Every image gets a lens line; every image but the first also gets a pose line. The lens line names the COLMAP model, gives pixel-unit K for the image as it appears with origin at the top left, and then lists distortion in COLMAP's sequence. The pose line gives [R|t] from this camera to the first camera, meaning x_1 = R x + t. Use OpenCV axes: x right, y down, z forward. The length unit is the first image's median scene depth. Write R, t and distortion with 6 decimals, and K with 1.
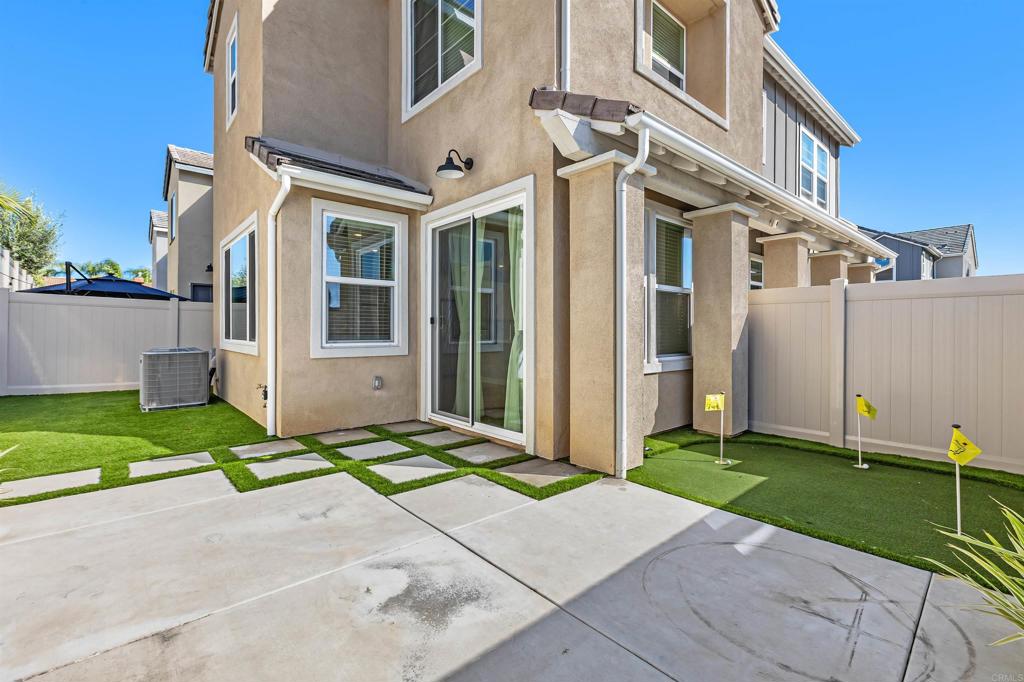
lens RADIAL K [[449.1, 0, 509.8], [0, 449.1, 332.4], [0, 0, 1]] dist [-0.003695, -0.000409]
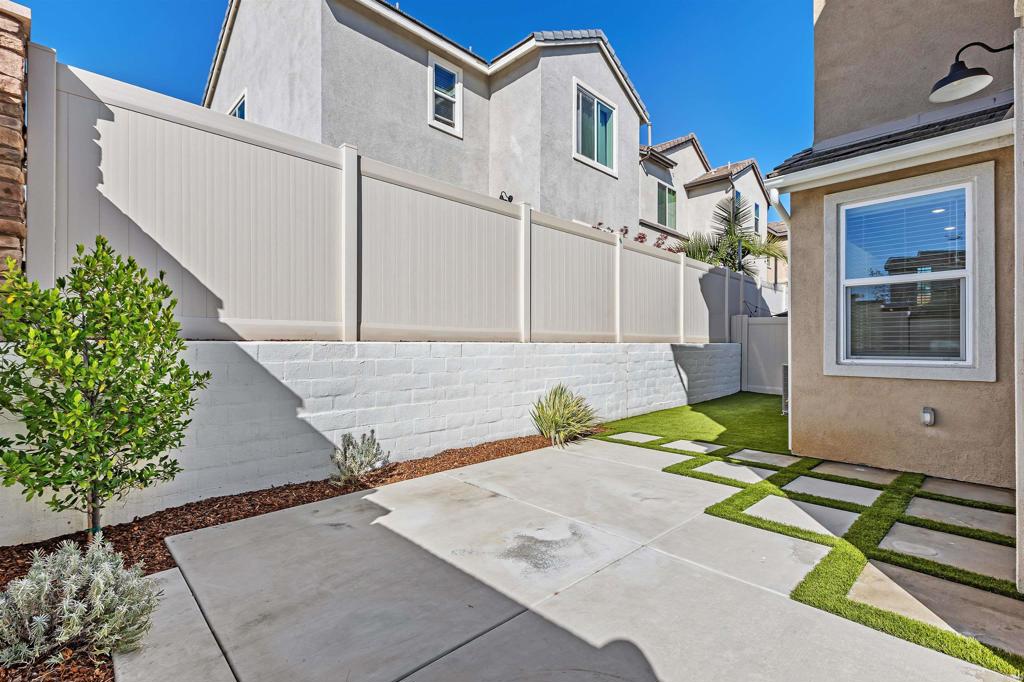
lens RADIAL K [[449.1, 0, 509.7], [0, 449.1, 345.5], [0, 0, 1]] dist [-0.003695, -0.000409]
pose [[0.034993, -0.001836, -0.999386, 0.563748], [-0.003386, 0.999992, -0.001956, 0.003813], [0.999382, 0.003453, 0.034987, 0.446415]]
